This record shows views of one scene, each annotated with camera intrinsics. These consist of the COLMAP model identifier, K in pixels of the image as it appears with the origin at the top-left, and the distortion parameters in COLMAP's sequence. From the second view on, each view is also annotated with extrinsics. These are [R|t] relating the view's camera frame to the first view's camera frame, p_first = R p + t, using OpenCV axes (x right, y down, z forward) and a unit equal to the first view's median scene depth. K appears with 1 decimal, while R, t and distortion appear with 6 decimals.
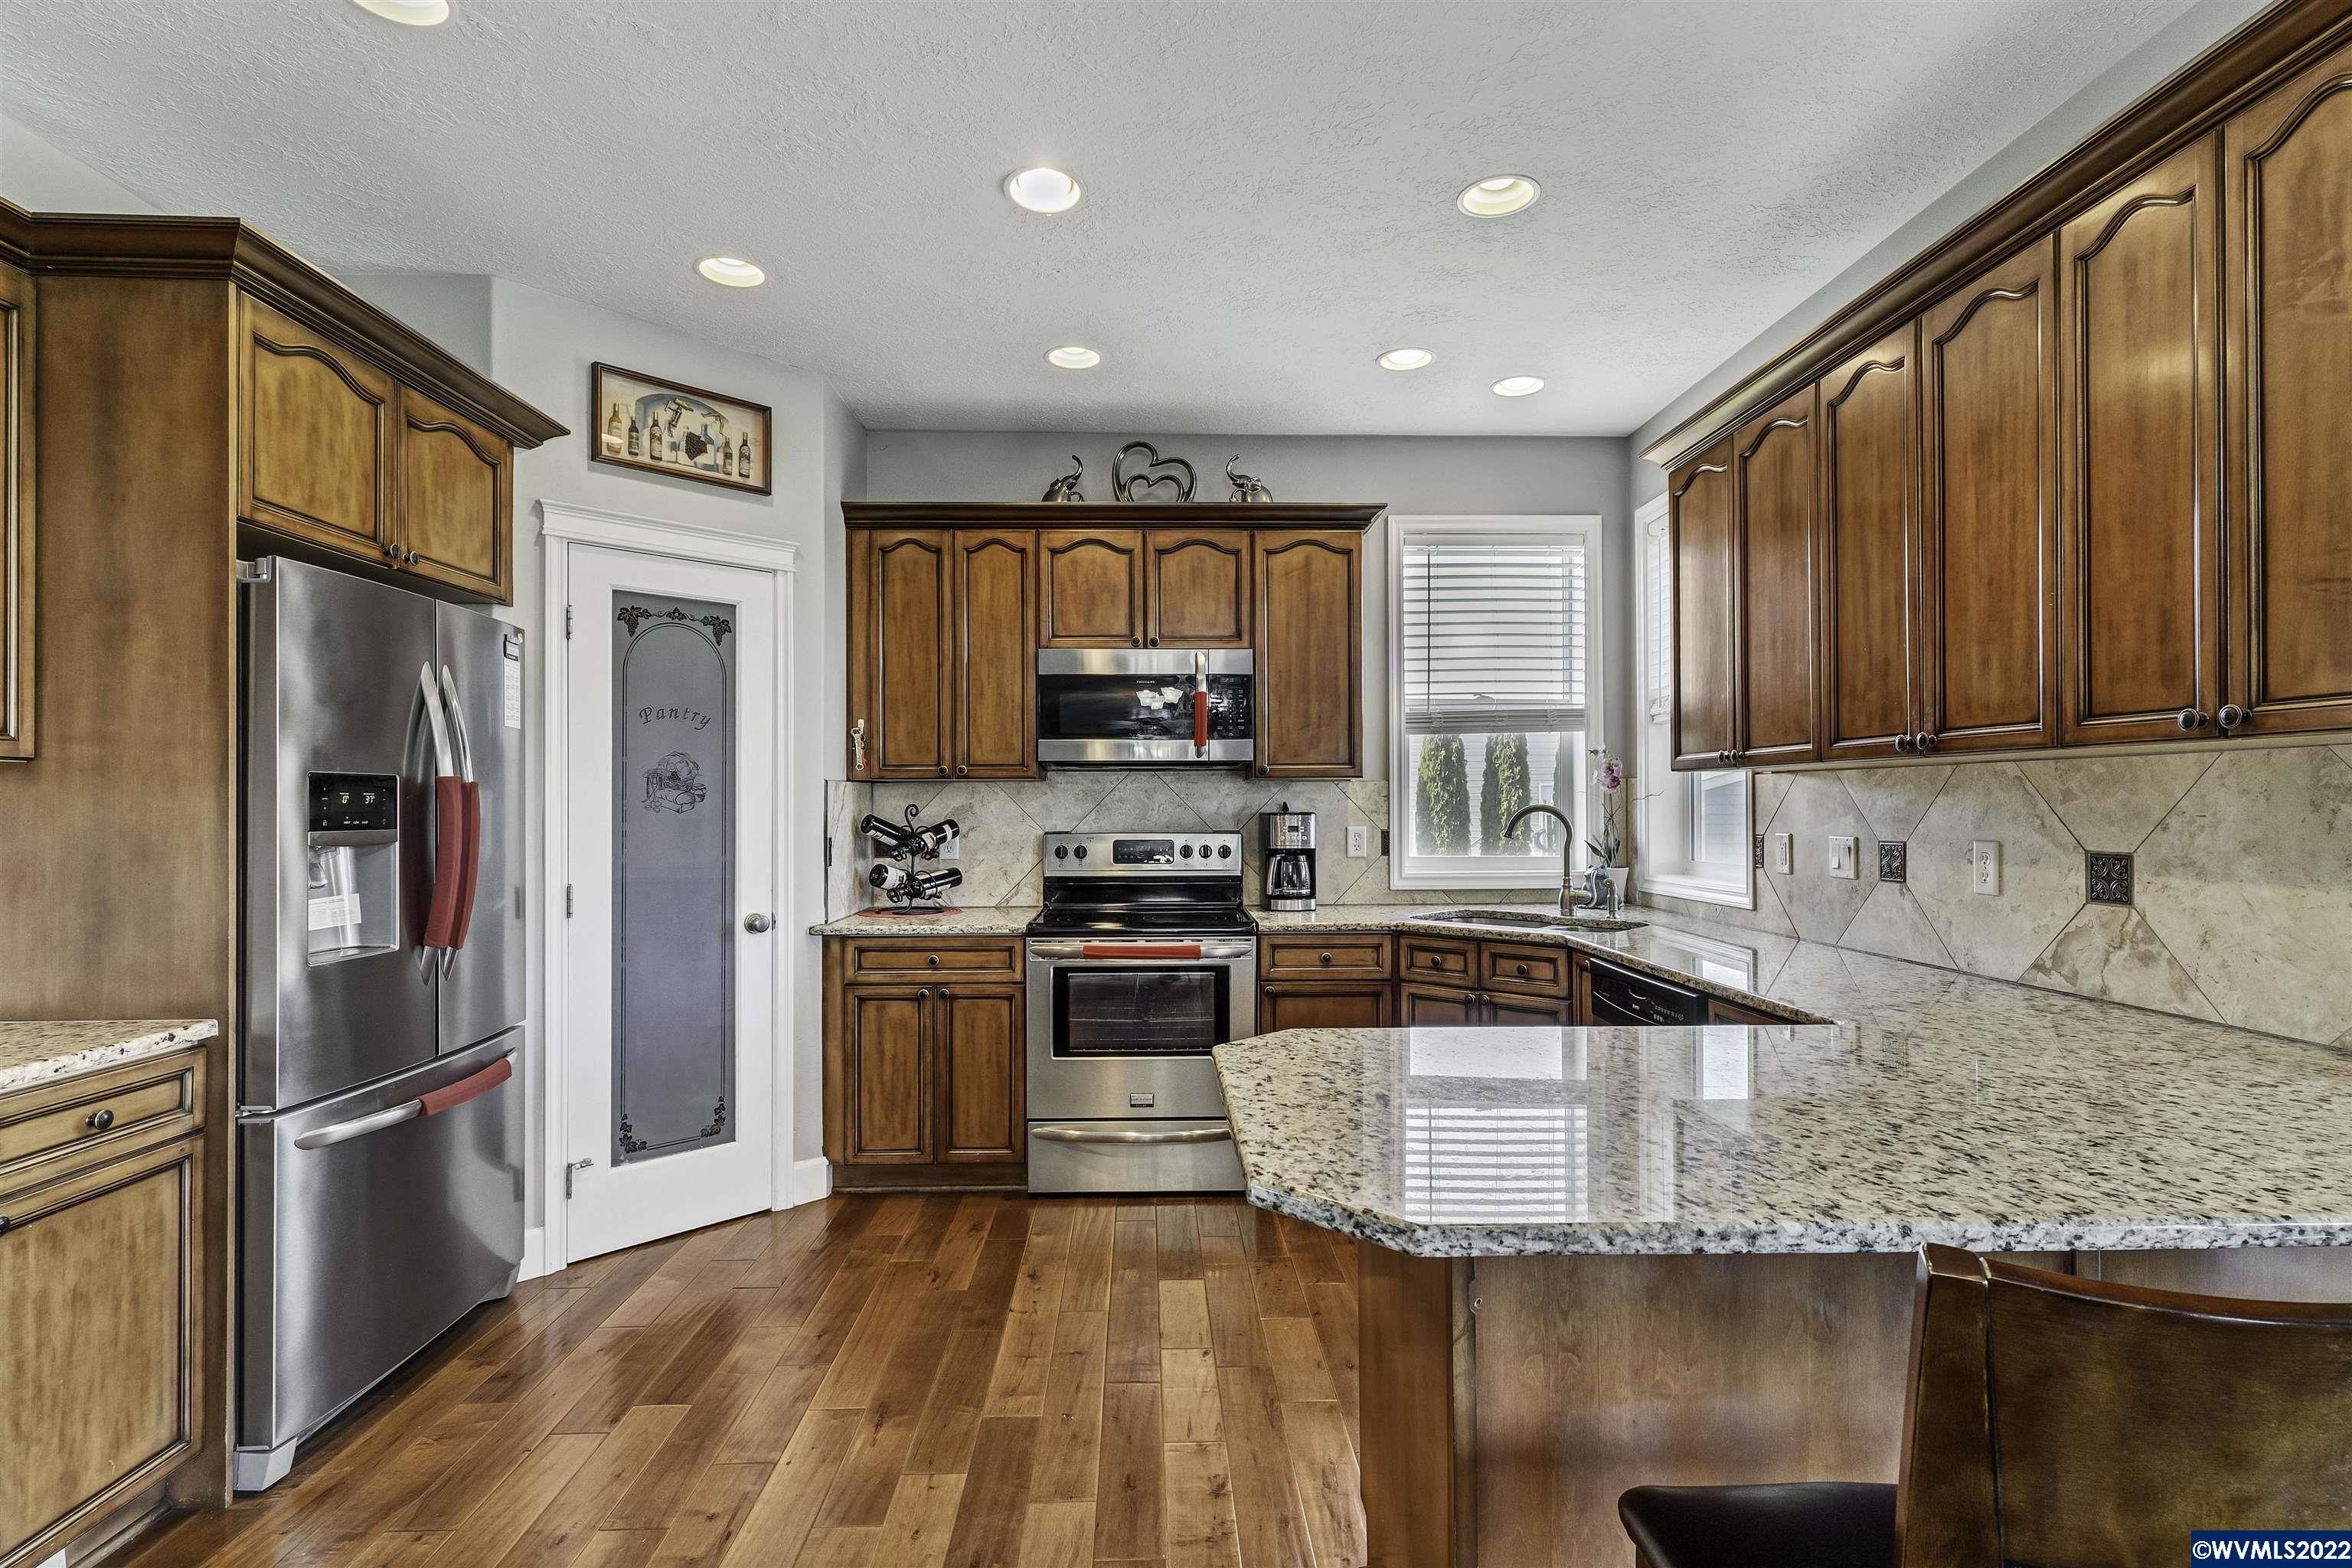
lens RADIAL K [[1166.3, 0, 1176.2], [0, 1166.3, 791.9], [0, 0, 1]] dist [0.001442, 0.000160]
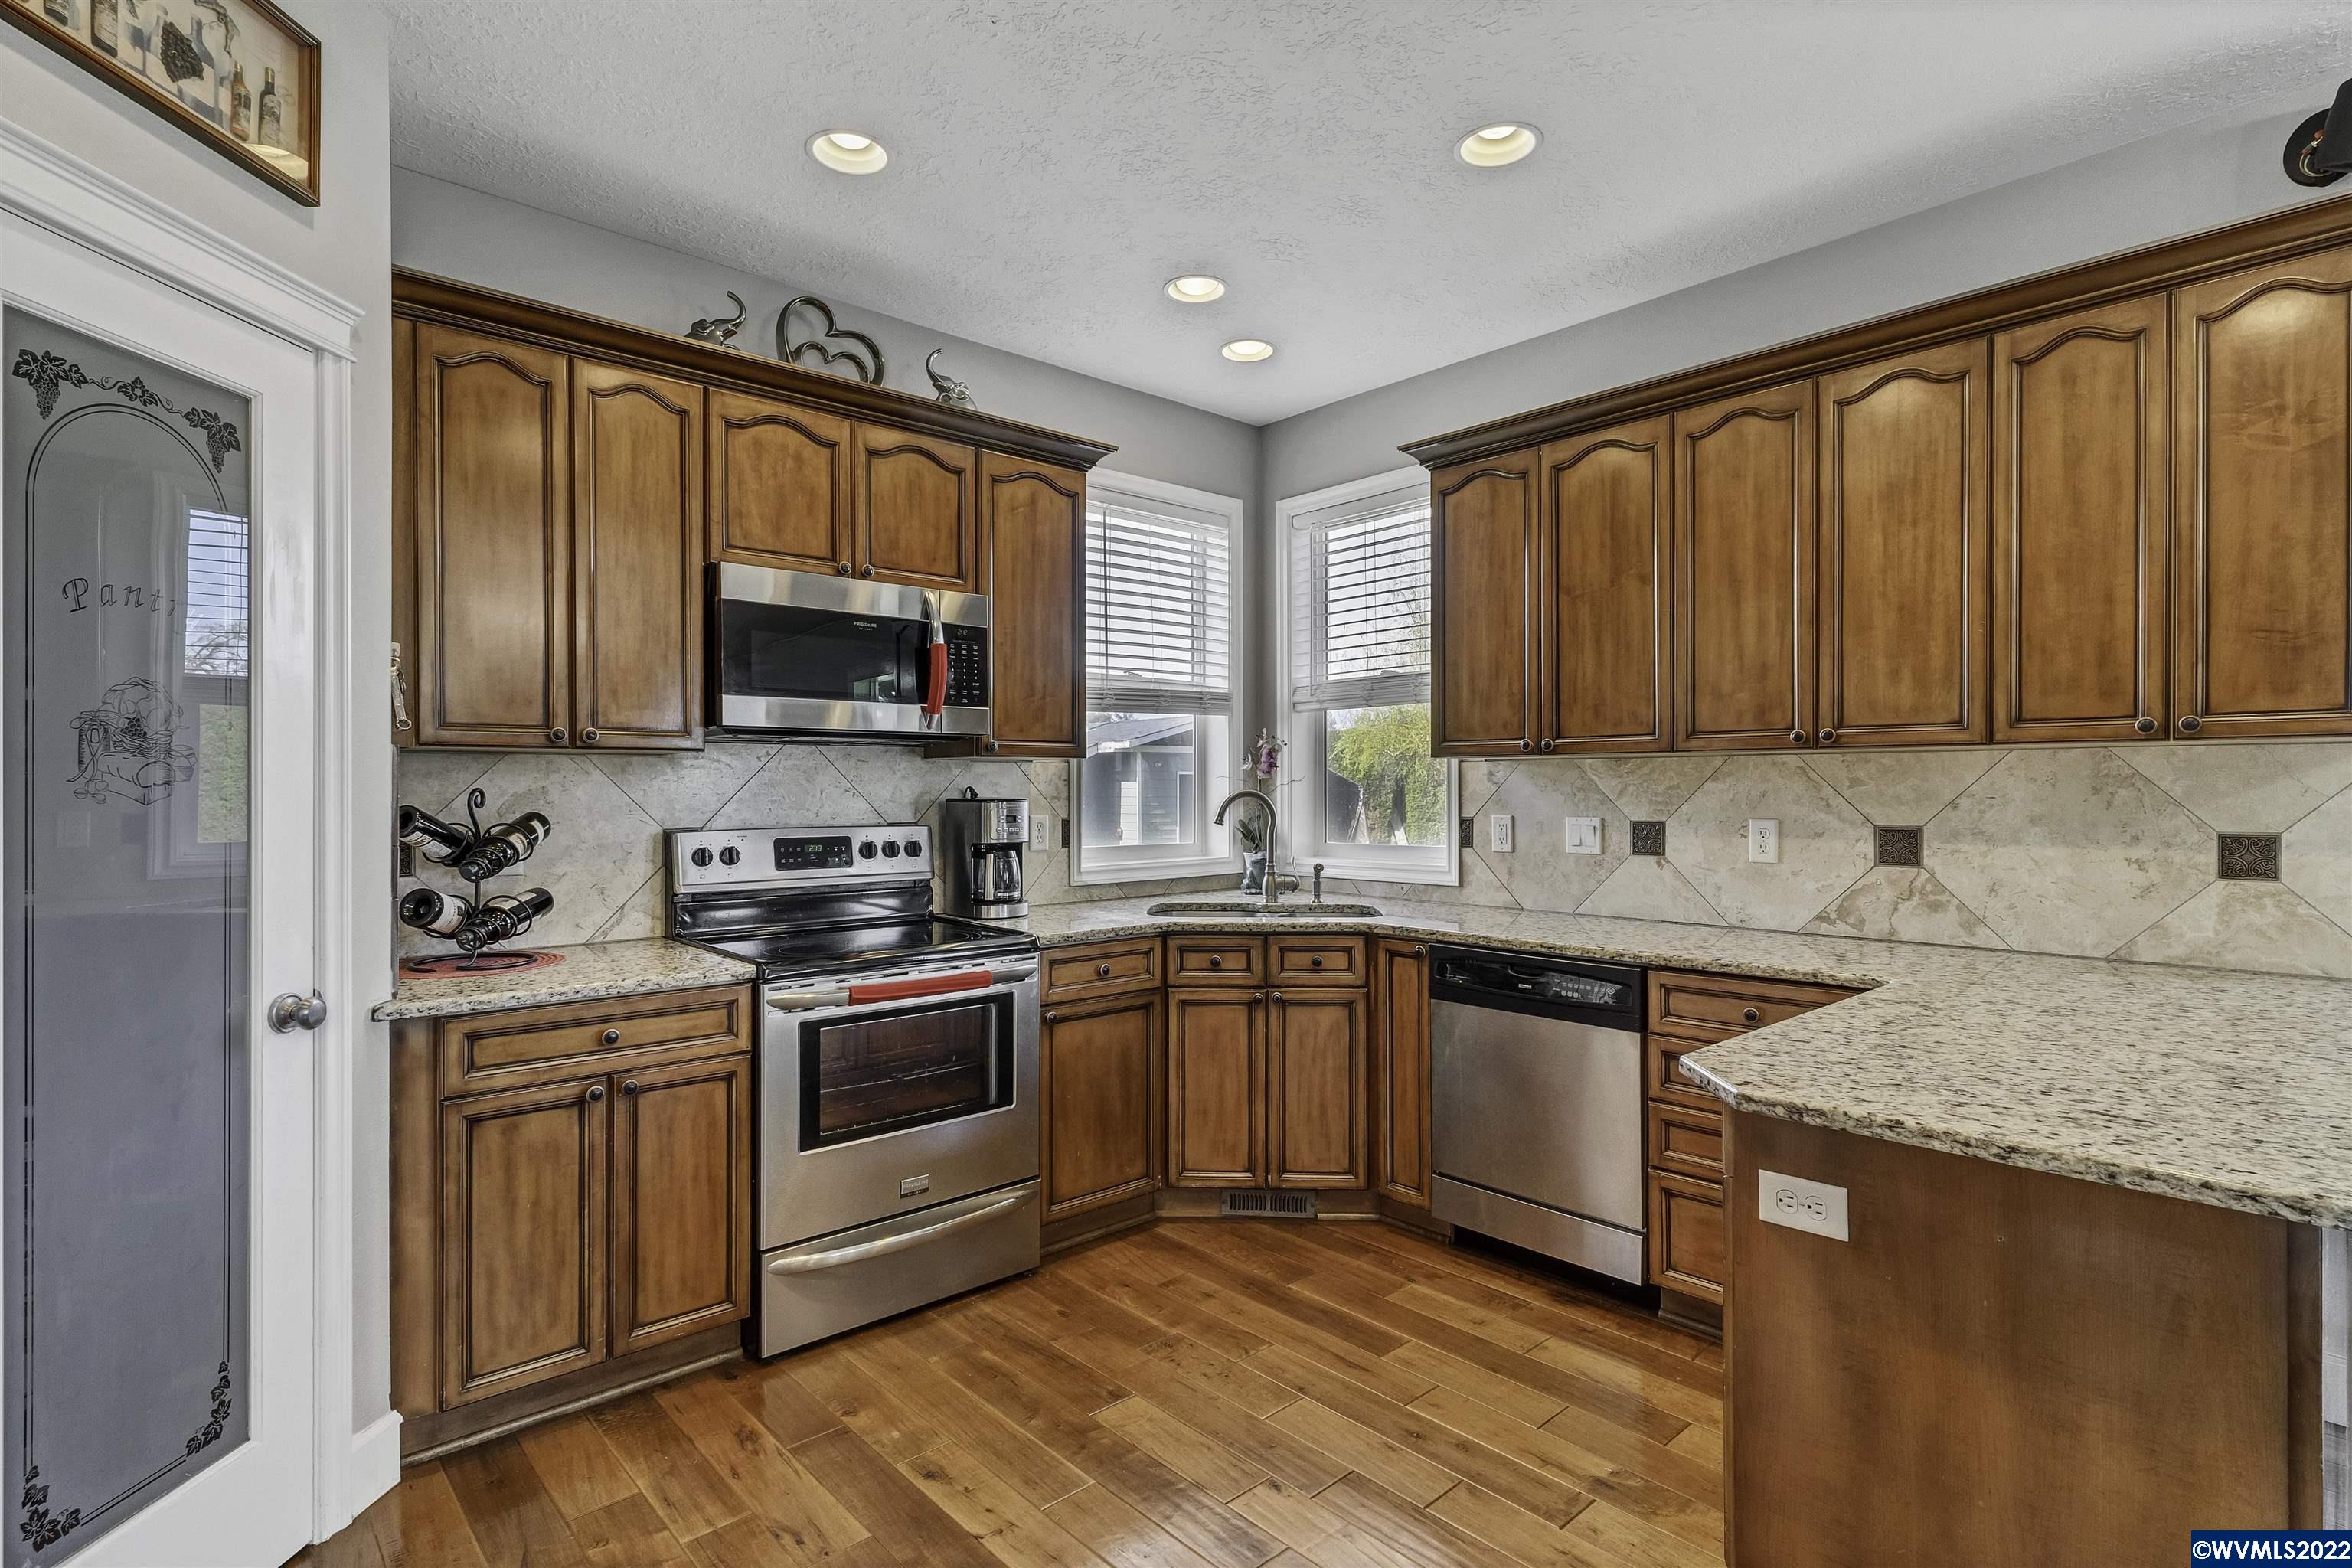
lens RADIAL K [[1166.3, 0, 1178.1], [0, 1166.3, 788.7], [0, 0, 1]] dist [0.001442, 0.000160]
pose [[0.752861, 0.001543, 0.658178, -0.403944], [-0.007423, 0.999954, 0.006147, 0.005202], [-0.658138, -0.009513, 0.752837, 0.339366]]
